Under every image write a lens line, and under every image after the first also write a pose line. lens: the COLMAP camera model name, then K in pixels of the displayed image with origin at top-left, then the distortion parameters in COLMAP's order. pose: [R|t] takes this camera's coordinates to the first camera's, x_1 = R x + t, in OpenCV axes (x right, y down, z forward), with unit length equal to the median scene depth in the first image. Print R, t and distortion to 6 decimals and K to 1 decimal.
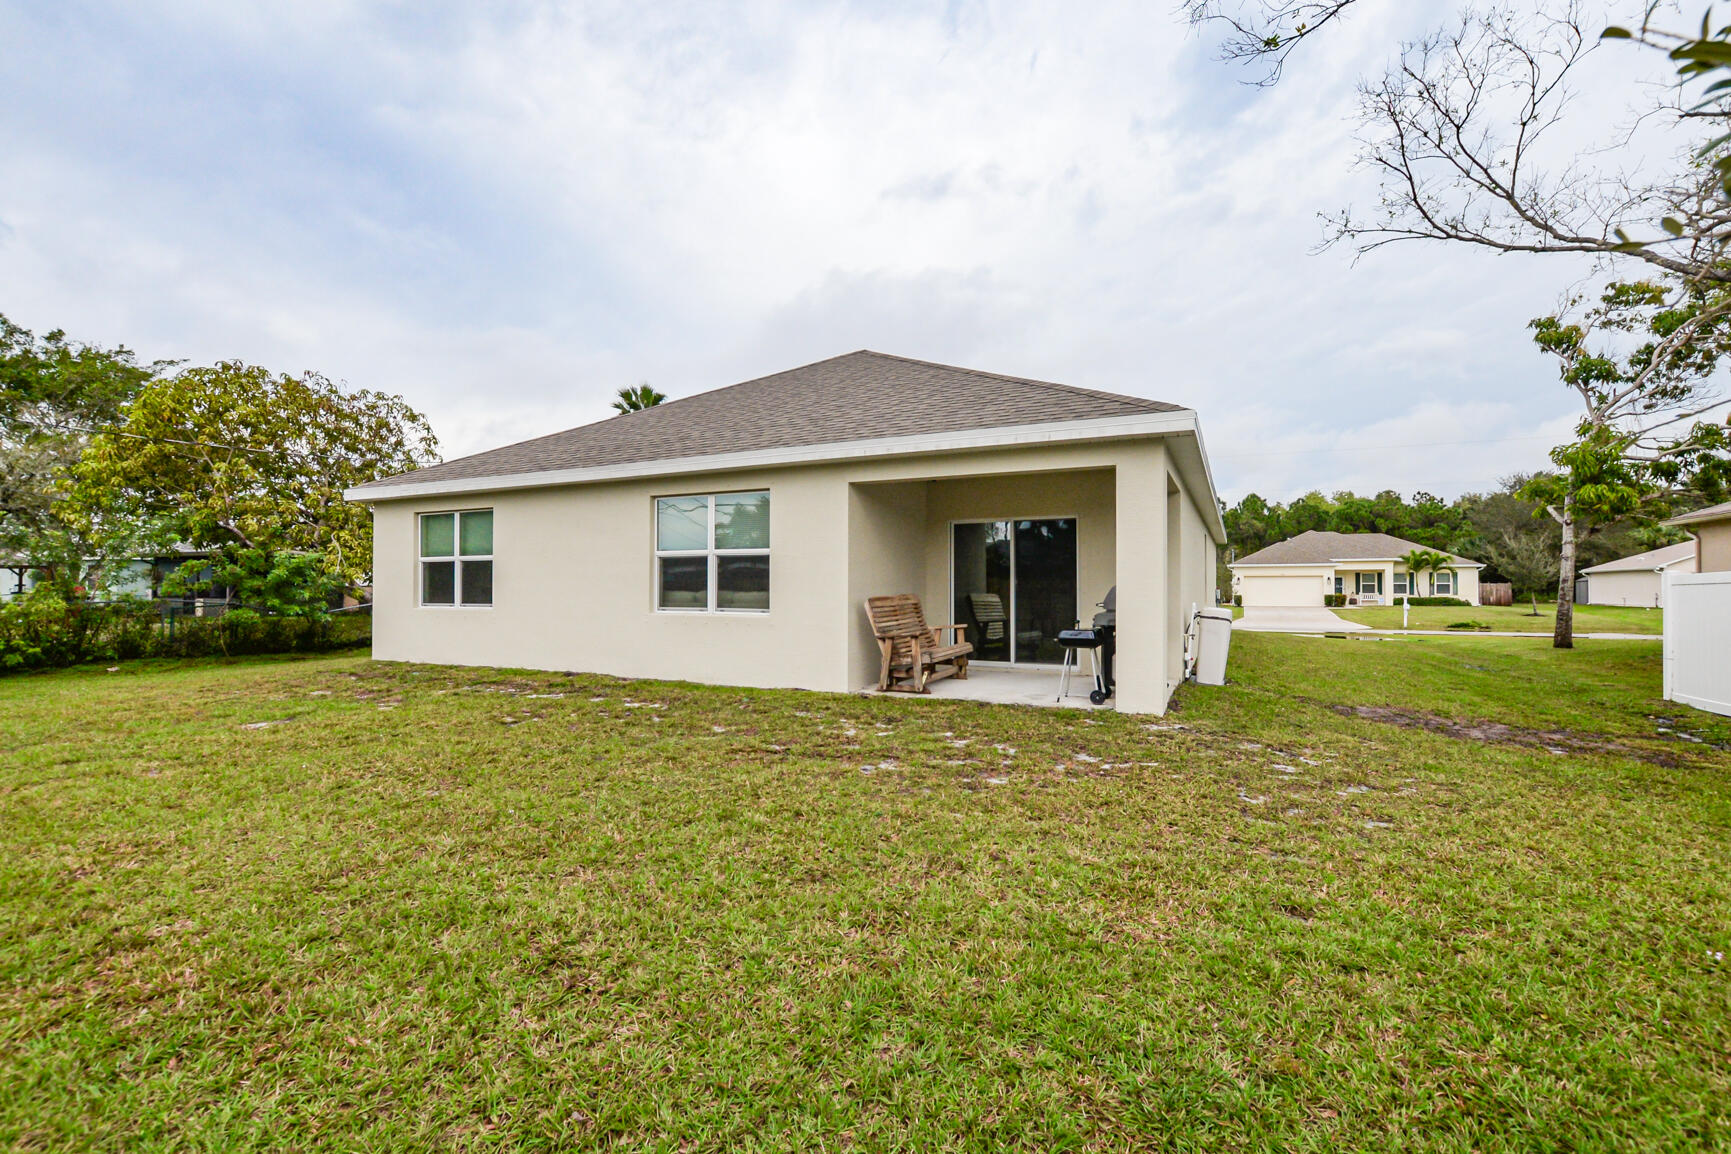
lens RADIAL K [[794.0, 0, 860.9], [0, 794.0, 579.5], [0, 0, 1]] dist [-0.017324, 0.003156]
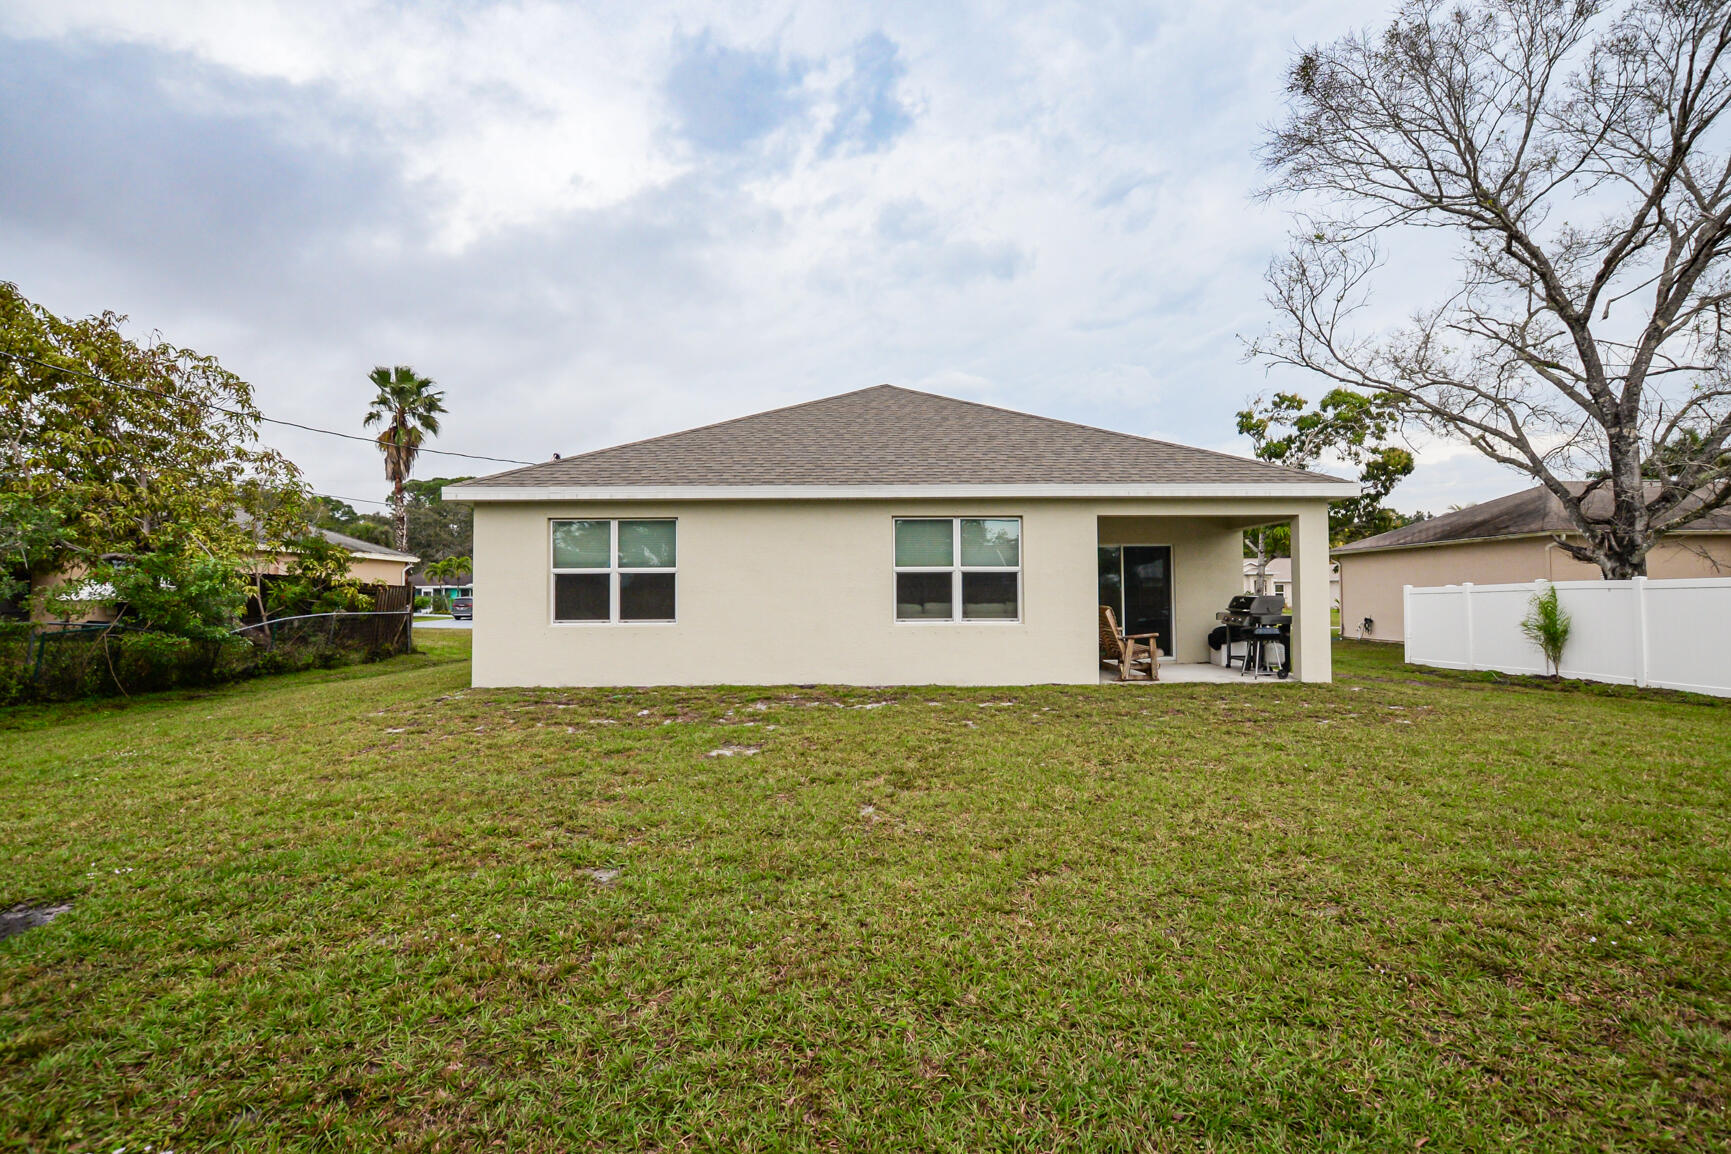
lens RADIAL K [[794.0, 0, 849.9], [0, 794.0, 576.2], [0, 0, 1]] dist [-0.017324, 0.003156]
pose [[0.887168, 0.006526, 0.461400, -0.722559], [0.000551, 0.999884, -0.015202, -0.005816], [-0.461446, 0.013740, 0.887062, 0.055464]]
